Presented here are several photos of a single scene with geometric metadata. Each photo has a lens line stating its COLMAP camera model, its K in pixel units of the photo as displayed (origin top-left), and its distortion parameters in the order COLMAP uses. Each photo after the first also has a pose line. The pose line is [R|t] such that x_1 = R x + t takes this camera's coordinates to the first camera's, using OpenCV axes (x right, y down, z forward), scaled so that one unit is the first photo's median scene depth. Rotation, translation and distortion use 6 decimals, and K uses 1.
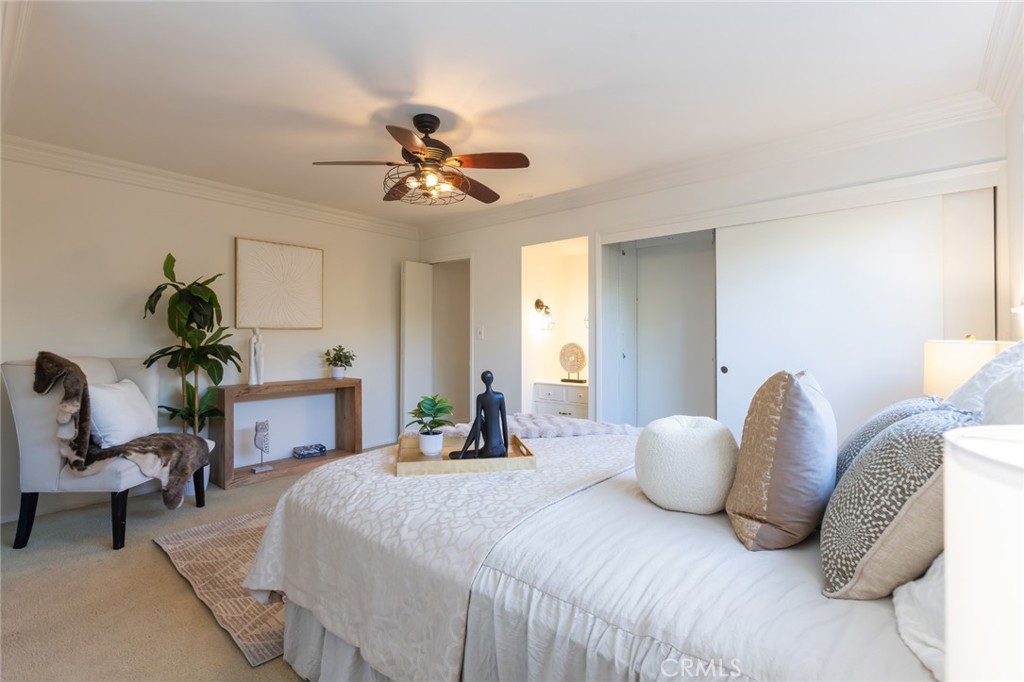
lens RADIAL K [[464.9, 0, 510.9], [0, 464.9, 336.6], [0, 0, 1]] dist [-0.002063, 0.000016]
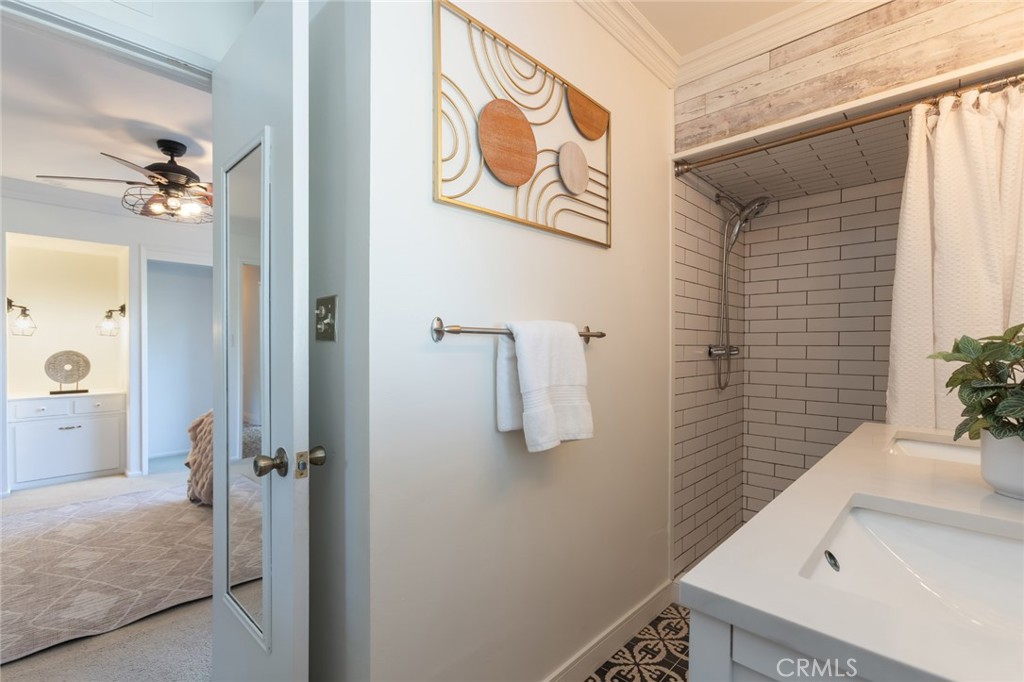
lens RADIAL K [[461.5, 0, 508.1], [0, 461.5, 338.3], [0, 0, 1]] dist [-0.005688, 0.000725]
pose [[0.037881, 0.011713, 0.999214, -0.743467], [0.008609, 0.999890, -0.012047, 0.008014], [-0.999245, 0.009059, 0.037776, 0.101147]]
